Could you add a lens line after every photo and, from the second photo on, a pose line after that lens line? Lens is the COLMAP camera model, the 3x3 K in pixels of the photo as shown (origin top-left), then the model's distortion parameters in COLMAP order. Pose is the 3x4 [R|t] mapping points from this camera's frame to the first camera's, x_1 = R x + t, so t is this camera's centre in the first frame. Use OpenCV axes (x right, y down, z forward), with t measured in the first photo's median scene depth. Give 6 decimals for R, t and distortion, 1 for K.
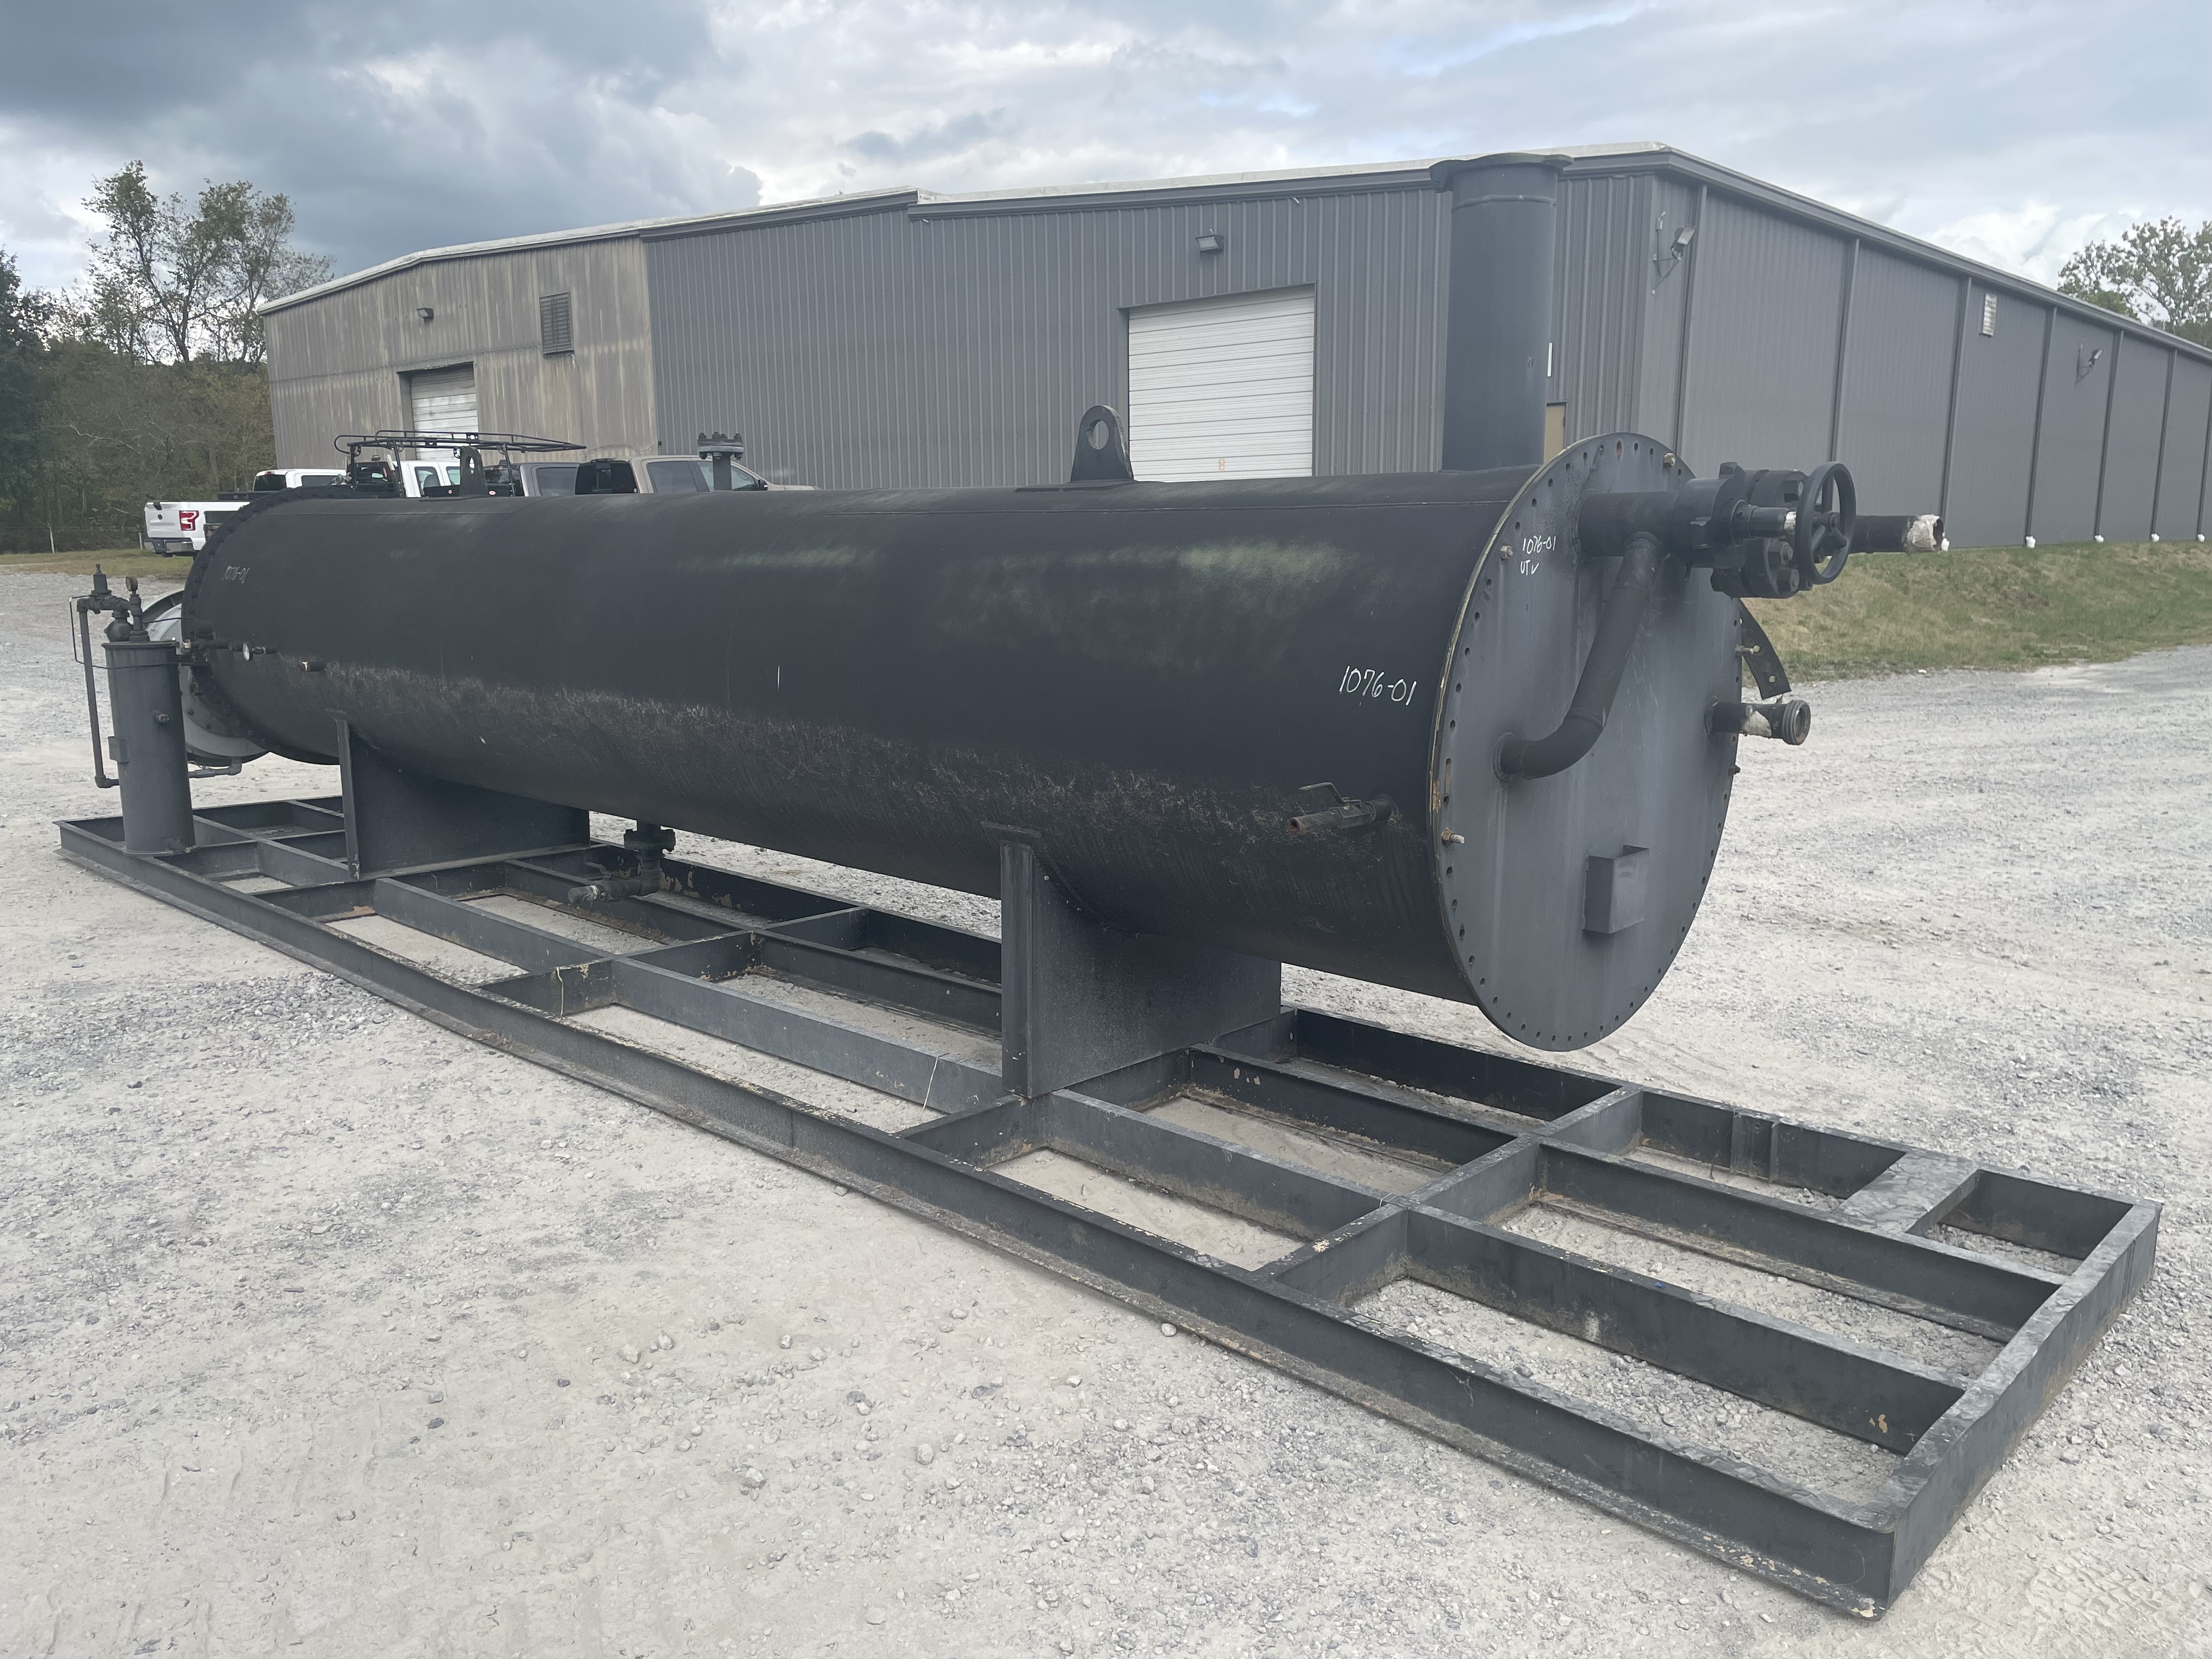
lens RADIAL K [[1674.3, 0, 1112.4], [0, 1674.3, 837.4], [0, 0, 1]] dist [0.092061, -0.114730]
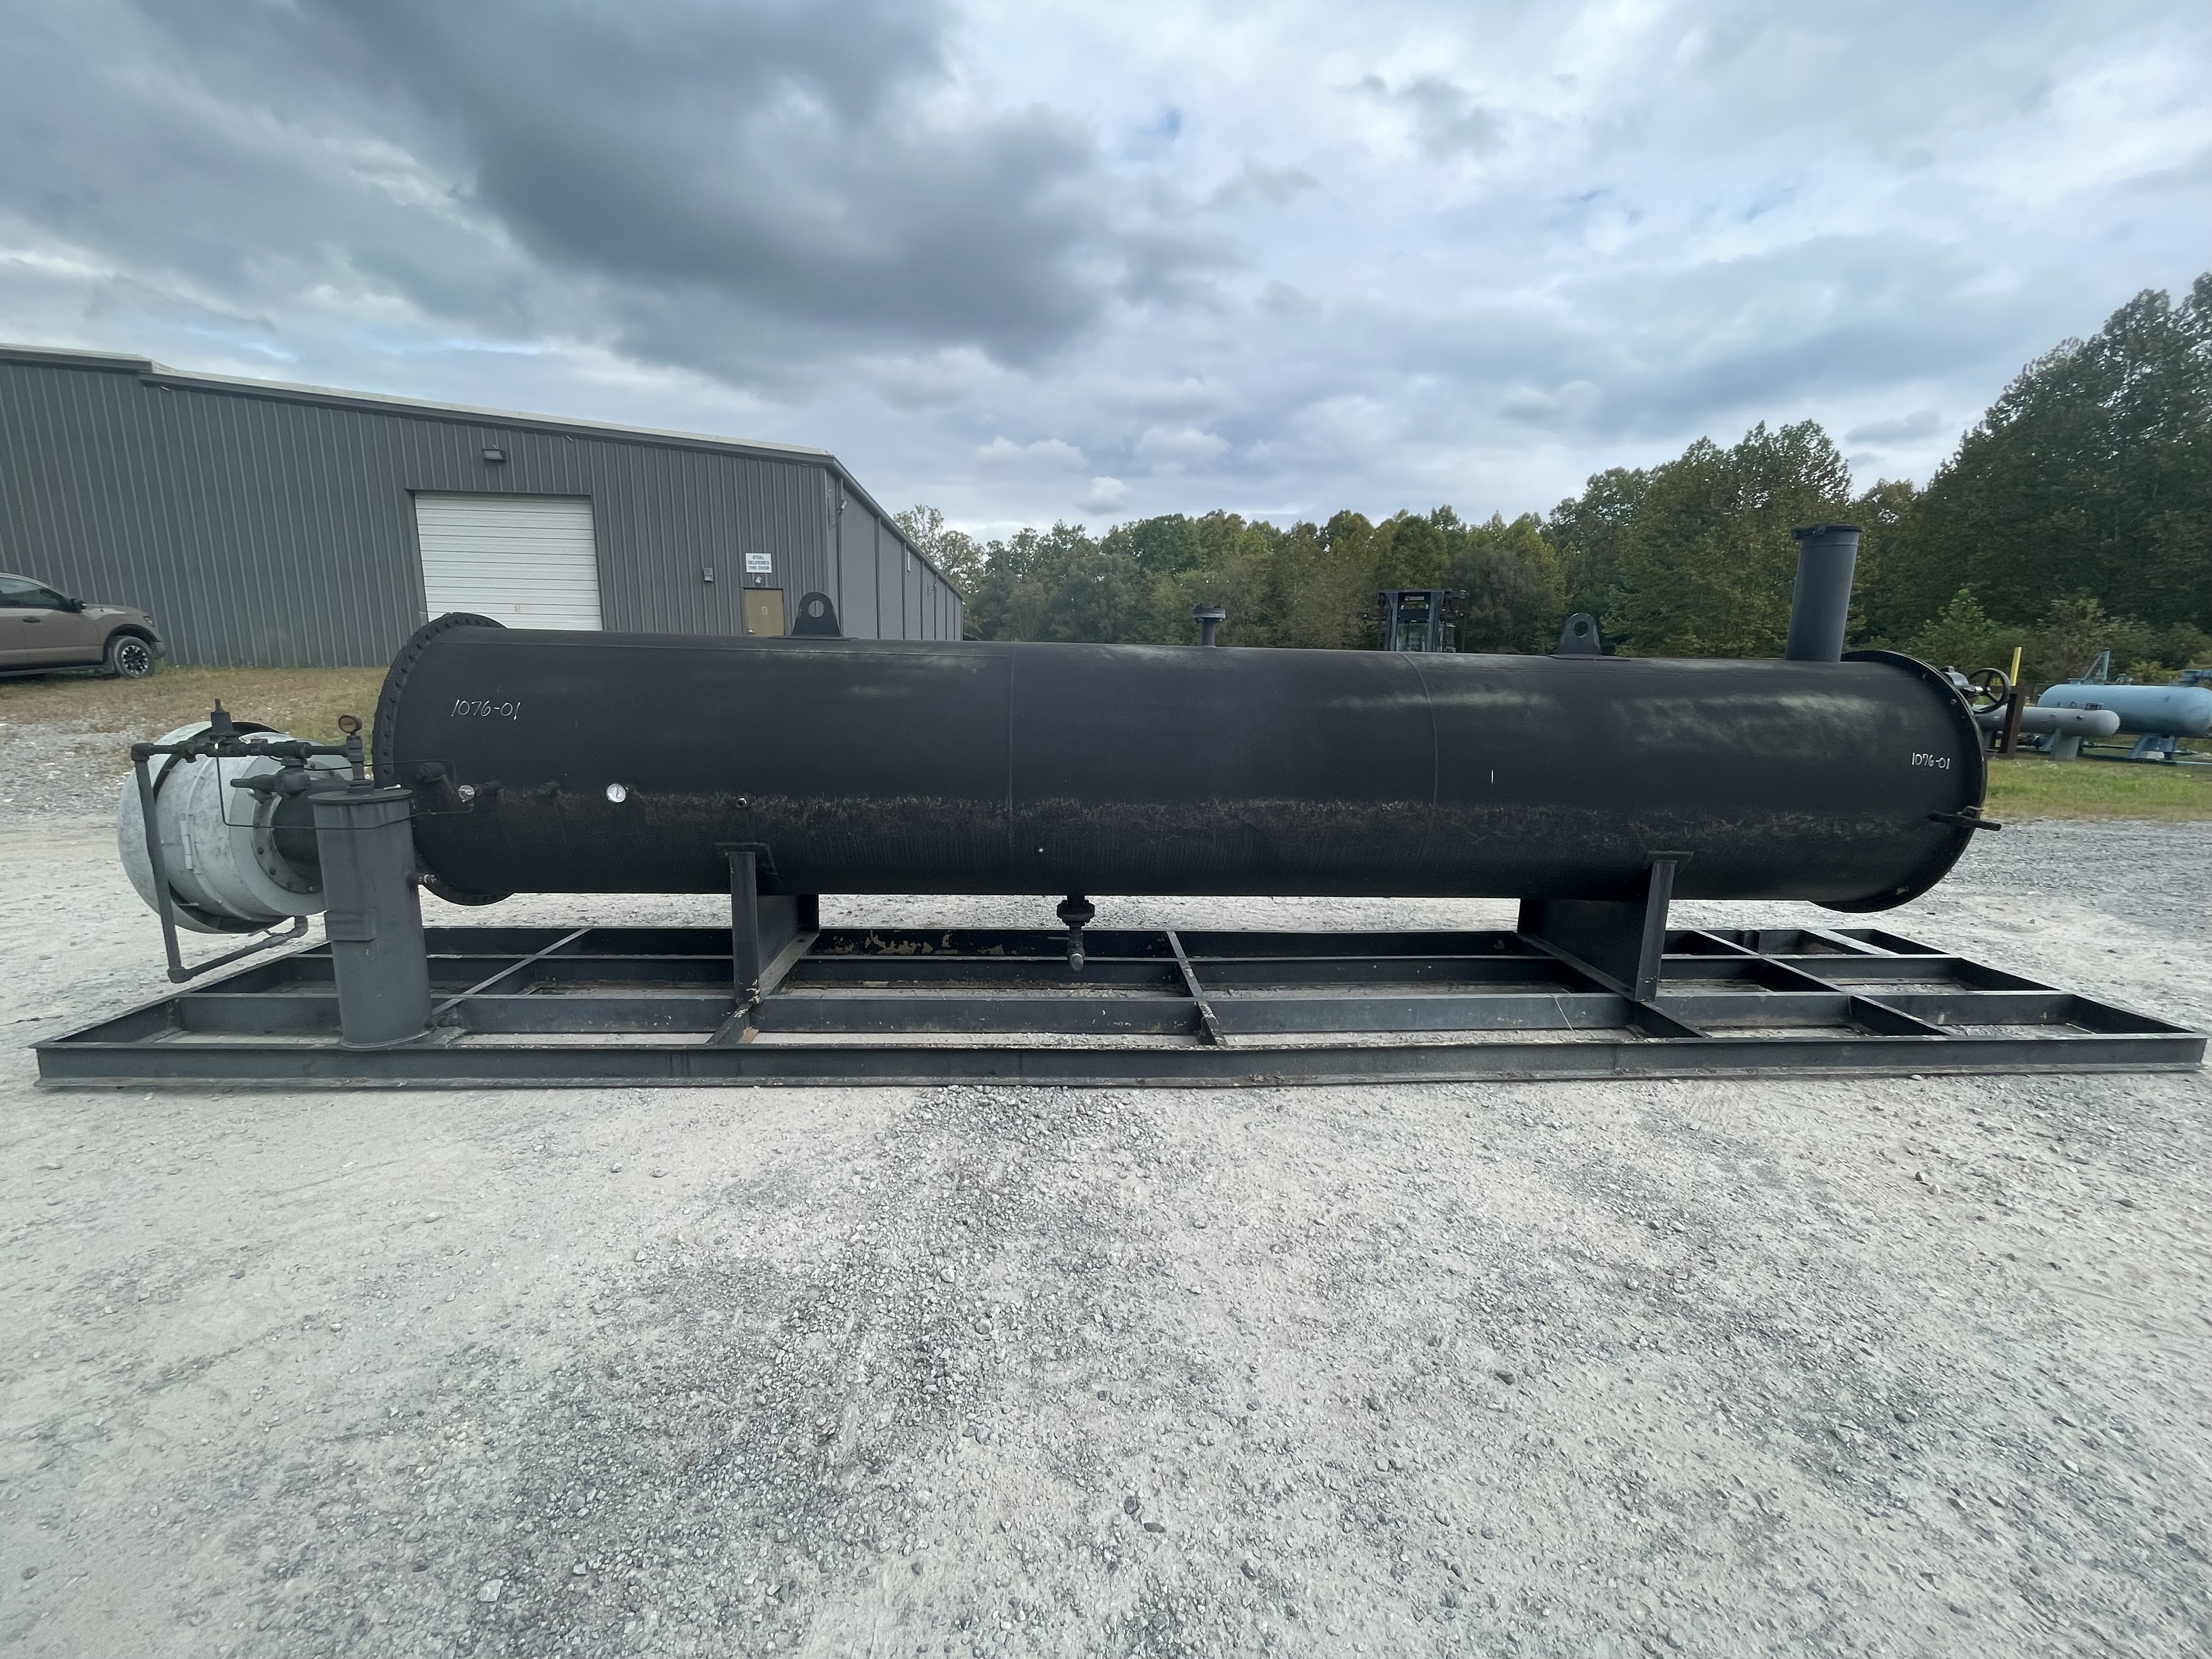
lens RADIAL K [[891.7, 0, 1106.0], [0, 891.7, 829.5], [0, 0, 1]] dist [-0.005287, 0.001069]
pose [[0.678433, -0.116031, 0.725442, -0.181886], [0.109163, 0.992409, 0.056642, -0.023468], [-0.726507, 0.040764, 0.685949, 0.125048]]
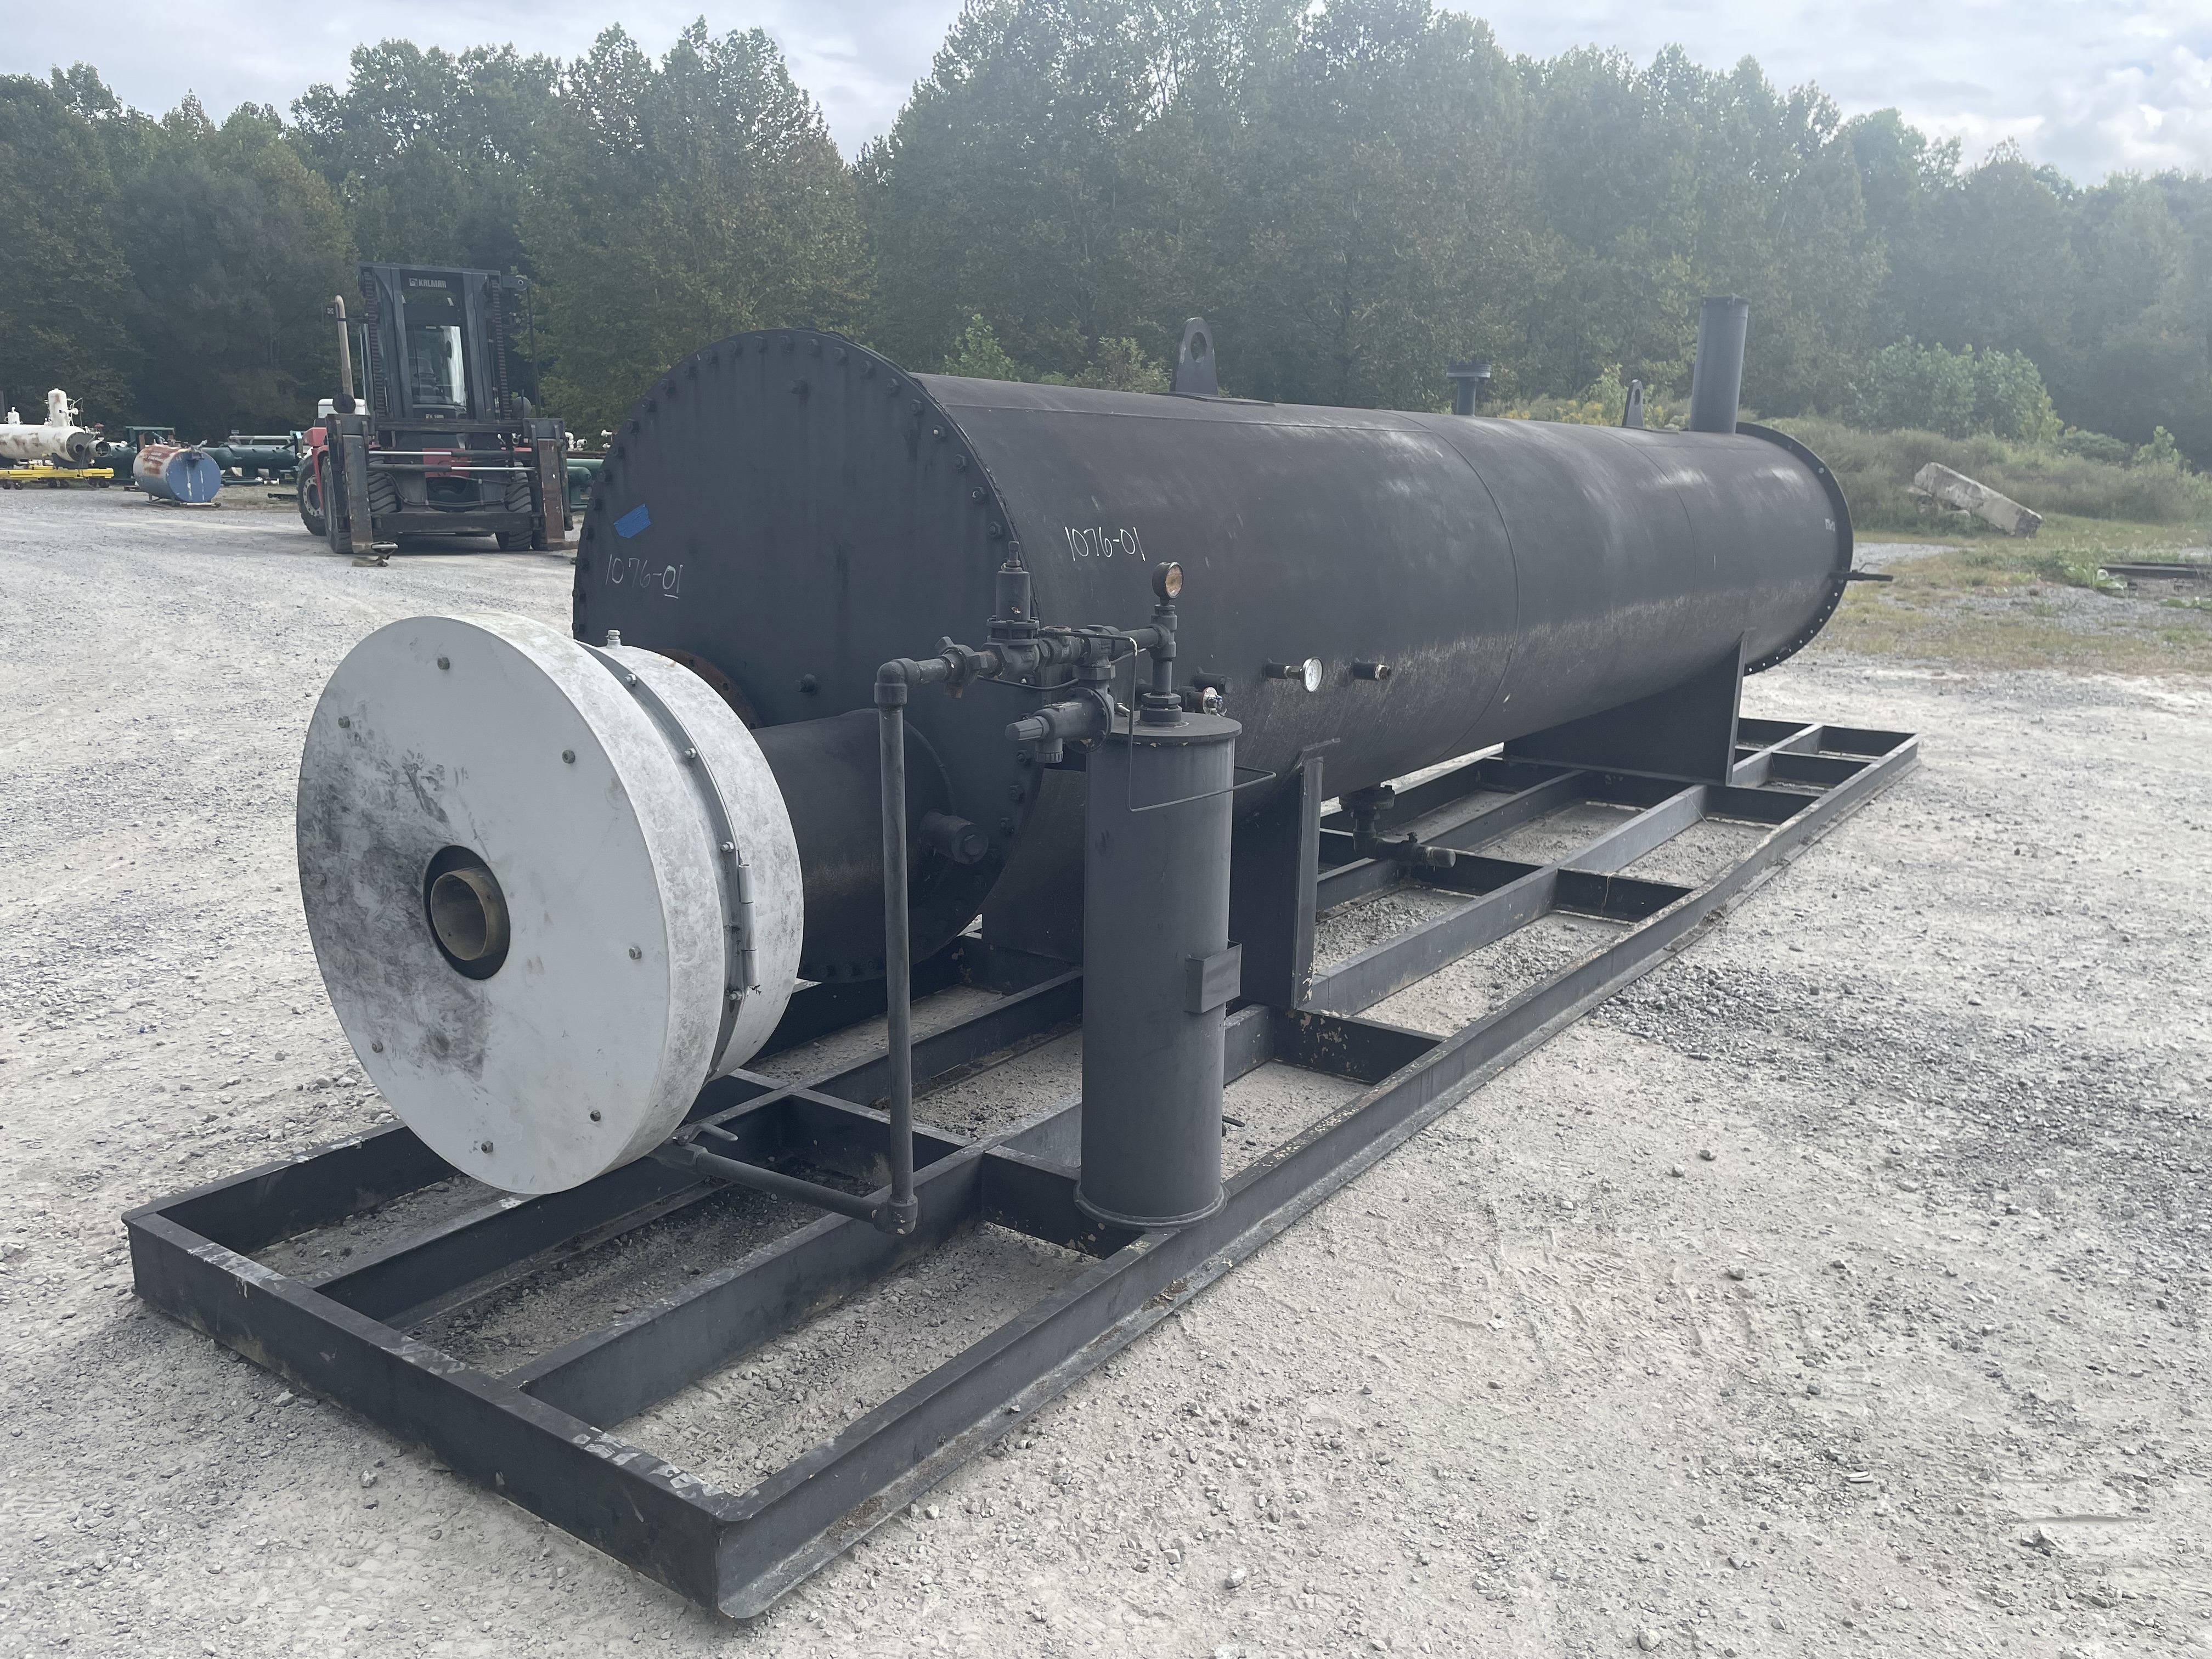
lens RADIAL K [[1674.3, 0, 1112.4], [0, 1674.3, 837.4], [0, 0, 1]] dist [0.092061, -0.114730]
pose [[-0.152576, -0.222923, 0.962822, -0.274474], [0.156393, 0.956507, 0.246244, -0.053840], [-0.975839, 0.188150, -0.111077, 0.299838]]
